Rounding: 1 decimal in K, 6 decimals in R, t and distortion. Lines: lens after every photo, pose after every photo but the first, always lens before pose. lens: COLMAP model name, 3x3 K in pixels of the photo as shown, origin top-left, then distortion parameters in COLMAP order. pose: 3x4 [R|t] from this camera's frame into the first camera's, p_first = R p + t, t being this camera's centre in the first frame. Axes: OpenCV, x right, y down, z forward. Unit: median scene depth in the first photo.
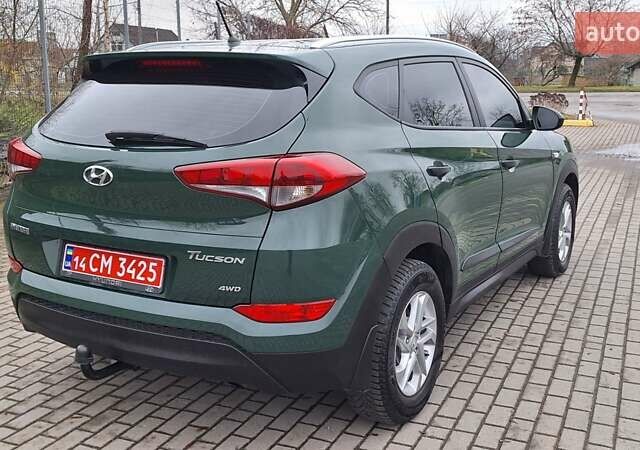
lens RADIAL K [[744.3, 0, 320.0], [0, 744.3, 225.0], [0, 0, 1]] dist [0.167531, -0.363899]
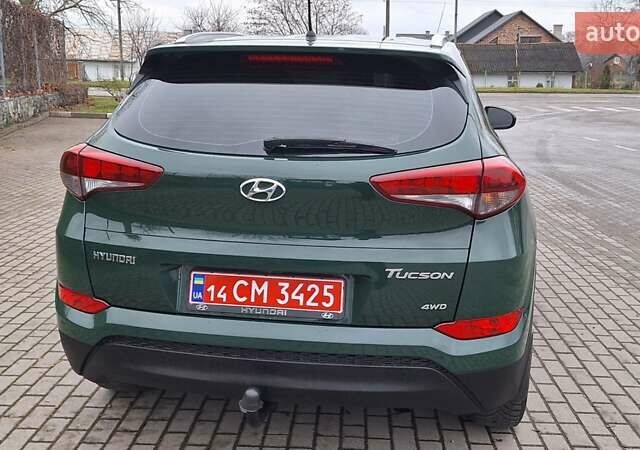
lens RADIAL K [[727.1, 0, 327.0], [0, 727.1, 225.5], [0, 0, 1]] dist [0.172300, -0.331481]
pose [[0.925675, -0.058810, 0.373722, -0.536816], [0.054769, 0.998269, 0.021433, -0.038508], [-0.374335, 0.000629, 0.927293, 0.201216]]
